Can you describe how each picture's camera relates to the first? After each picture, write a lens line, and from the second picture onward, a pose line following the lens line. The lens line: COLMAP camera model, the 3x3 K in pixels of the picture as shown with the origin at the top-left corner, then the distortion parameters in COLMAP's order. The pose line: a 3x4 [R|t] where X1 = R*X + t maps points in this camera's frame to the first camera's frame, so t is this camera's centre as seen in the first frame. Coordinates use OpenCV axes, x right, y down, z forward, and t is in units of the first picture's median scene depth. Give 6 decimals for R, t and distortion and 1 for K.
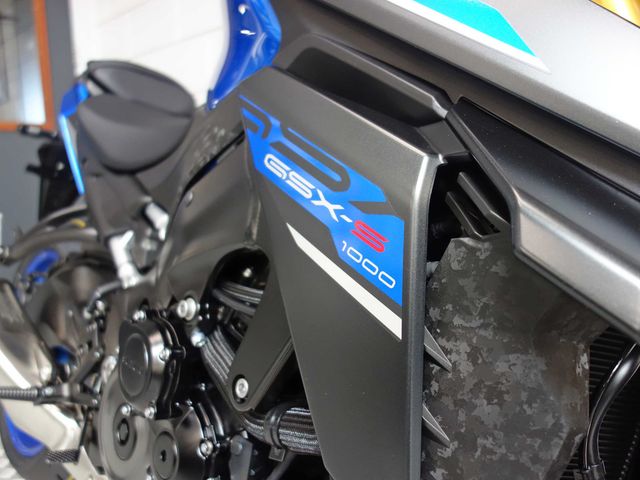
lens RADIAL K [[555.0, 0, 317.0], [0, 555.0, 245.4], [0, 0, 1]] dist [0.007116, -0.005247]
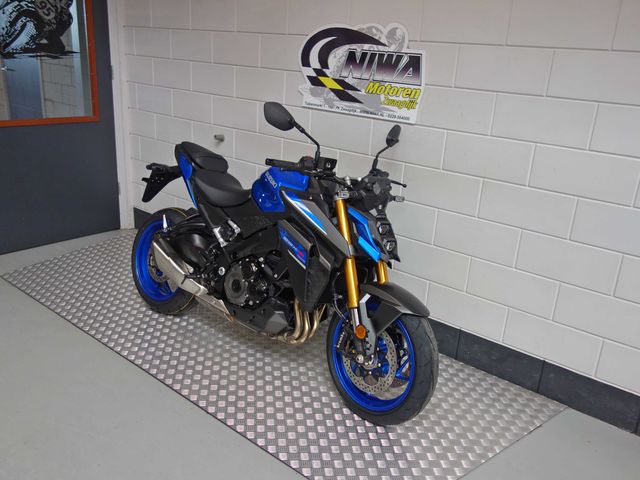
lens RADIAL K [[555.0, 0, 323.1], [0, 555.0, 239.5], [0, 0, 1]] dist [0.007116, -0.005247]
pose [[0.983485, 0.022963, 0.179527, -0.563225], [-0.054853, 0.983083, 0.174752, -0.905500], [-0.172477, -0.181714, 0.968107, -3.622711]]
